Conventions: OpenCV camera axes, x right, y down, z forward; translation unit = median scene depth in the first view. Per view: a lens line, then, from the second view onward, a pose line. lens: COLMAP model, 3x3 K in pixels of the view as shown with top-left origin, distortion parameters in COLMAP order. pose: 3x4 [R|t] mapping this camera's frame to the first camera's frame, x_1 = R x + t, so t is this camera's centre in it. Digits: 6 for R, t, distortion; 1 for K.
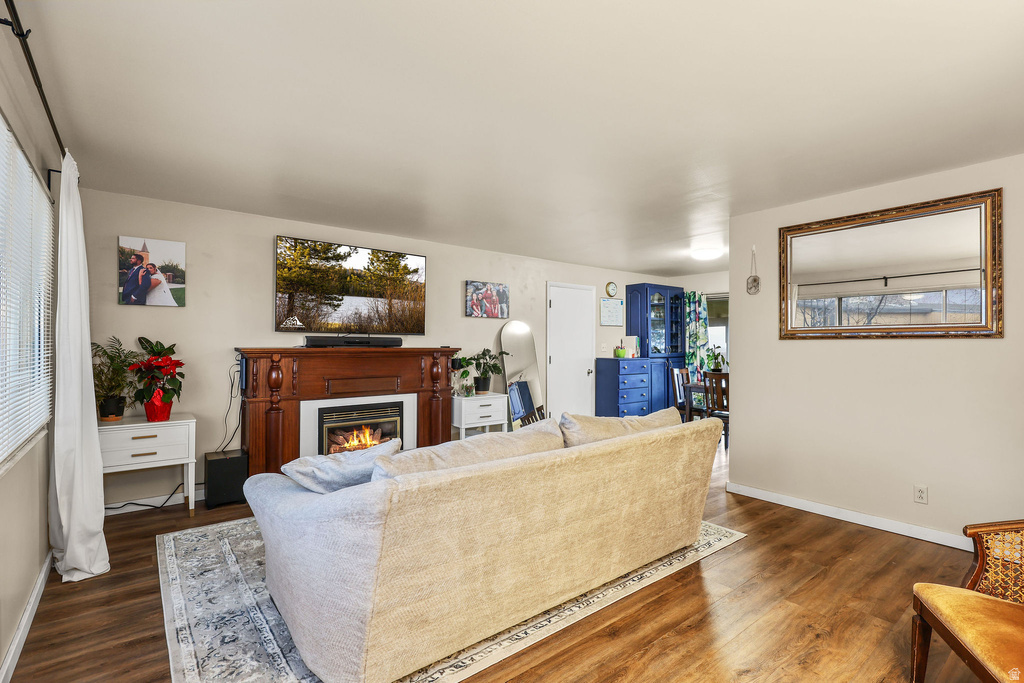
lens RADIAL K [[478.1, 0, 508.9], [0, 478.1, 340.8], [0, 0, 1]] dist [0.000194, -0.000006]
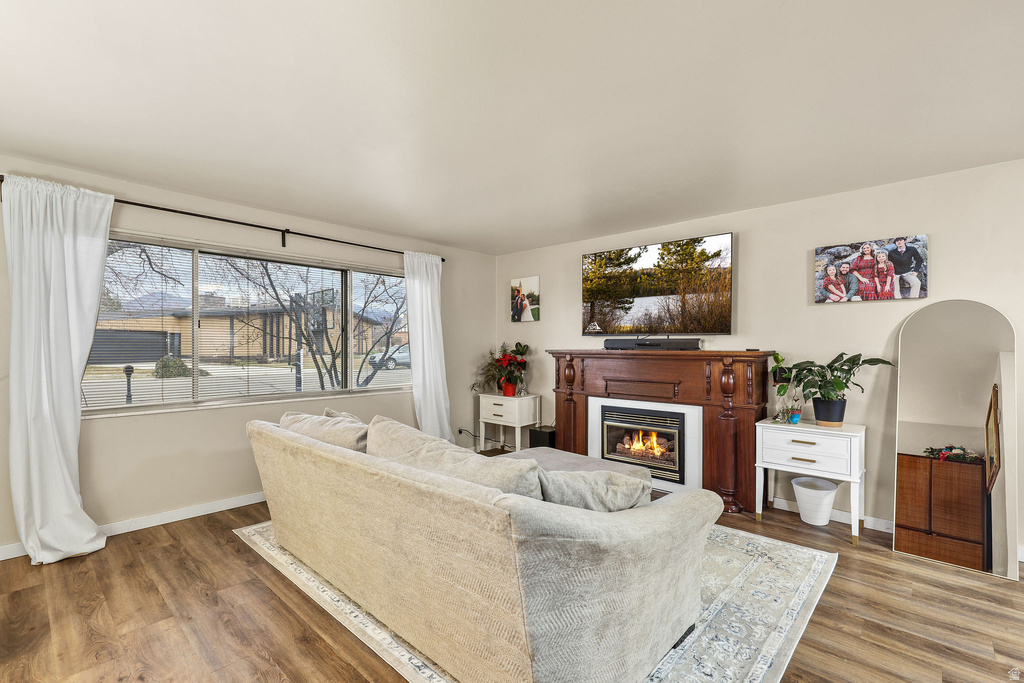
lens RADIAL K [[461.5, 0, 507.5], [0, 461.5, 345.3], [0, 0, 1]] dist [-0.002029, -0.000392]
pose [[0.147069, -0.007342, -0.989099, 0.562208], [0.004795, 0.999966, -0.006709, 0.009975], [0.989115, -0.003756, 0.147100, 0.589889]]
